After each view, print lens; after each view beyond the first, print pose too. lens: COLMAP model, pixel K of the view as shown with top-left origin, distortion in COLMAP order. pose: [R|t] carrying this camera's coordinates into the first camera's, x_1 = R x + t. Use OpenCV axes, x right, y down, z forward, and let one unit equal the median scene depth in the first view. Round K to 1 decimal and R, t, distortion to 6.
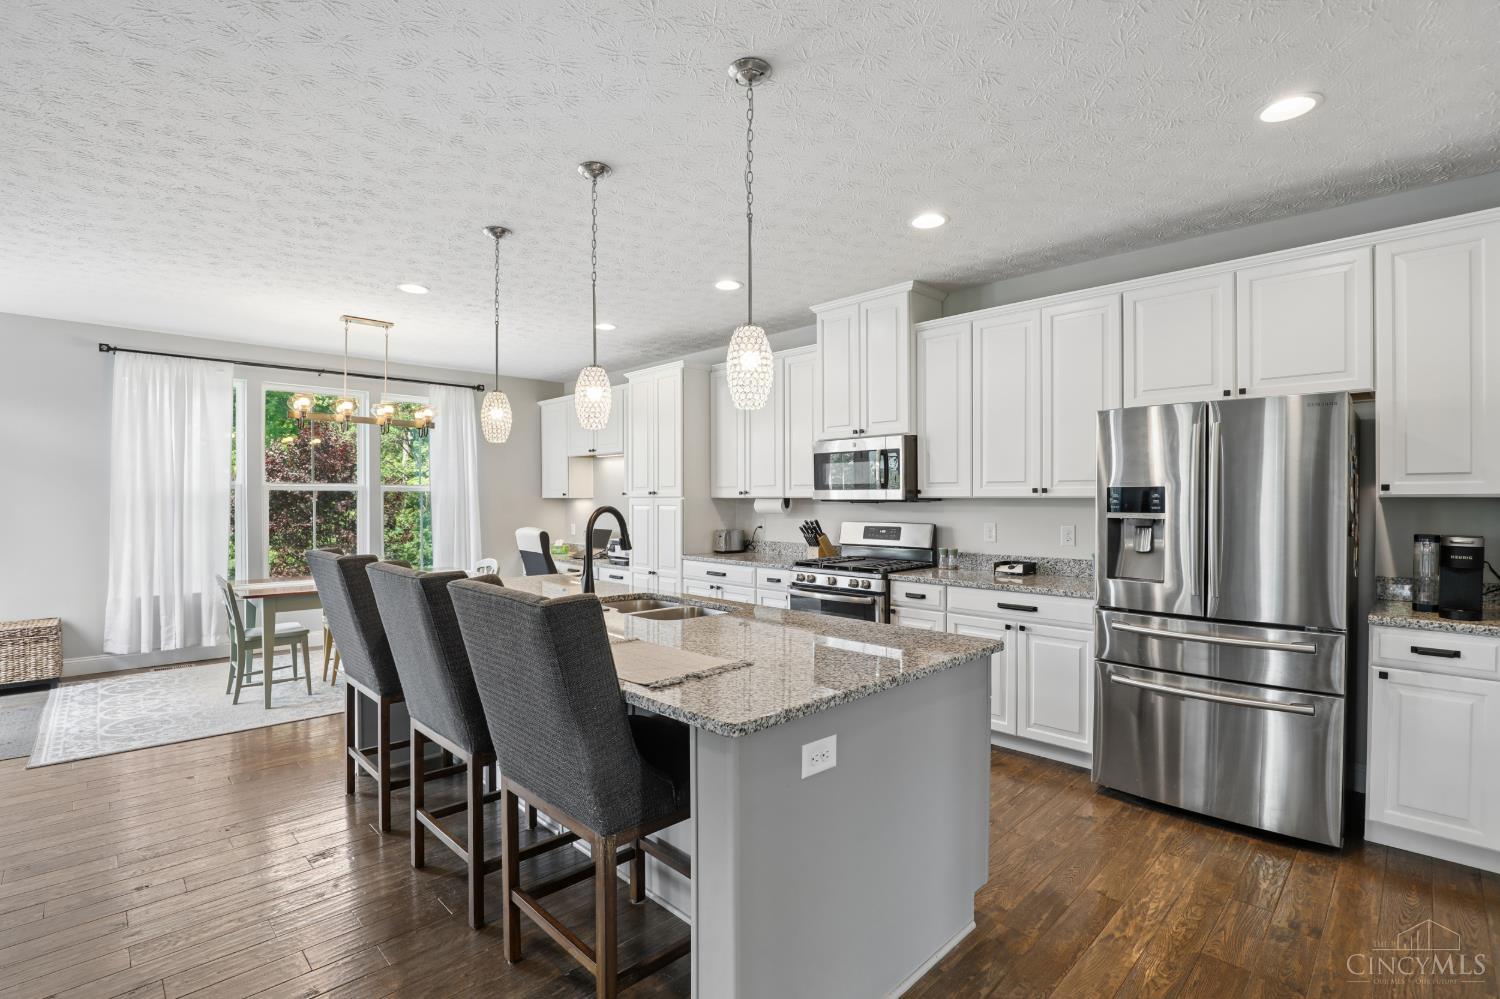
lens RADIAL K [[694.4, 0, 740.3], [0, 694.4, 508.1], [0, 0, 1]] dist [-0.036000, 0.007295]
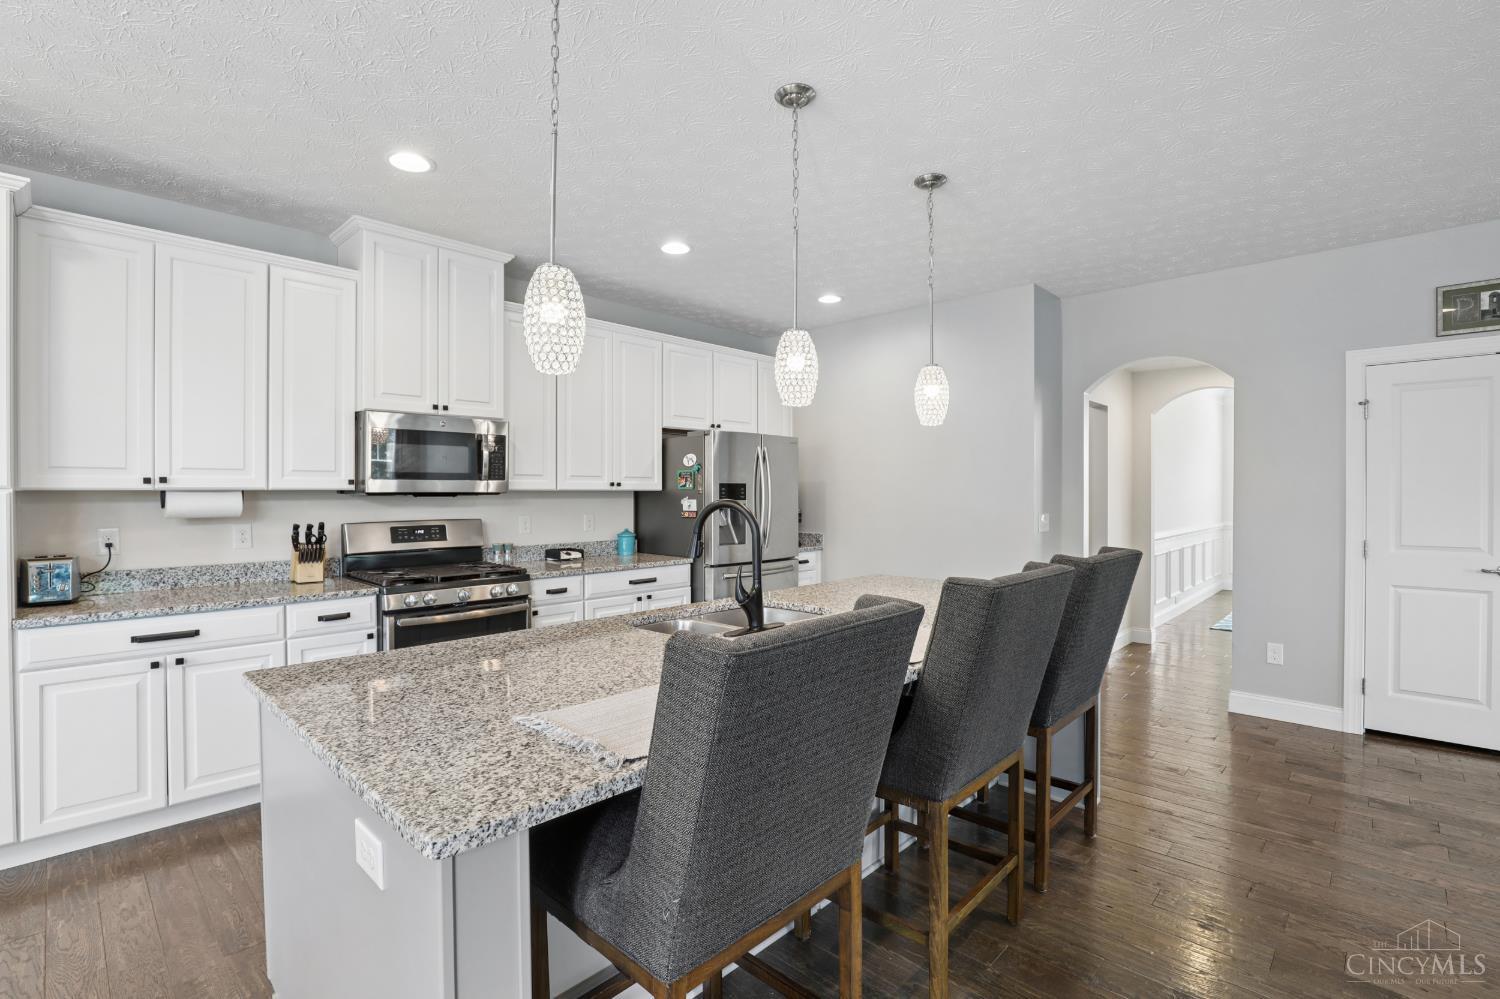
lens RADIAL K [[694.4, 0, 770.9], [0, 694.4, 502.2], [0, 0, 1]] dist [-0.036000, 0.007295]
pose [[-0.053735, -0.014271, 0.998453, -0.155611], [0.013849, 0.999791, 0.015035, -0.001870], [-0.998459, 0.014635, -0.053526, 0.159388]]
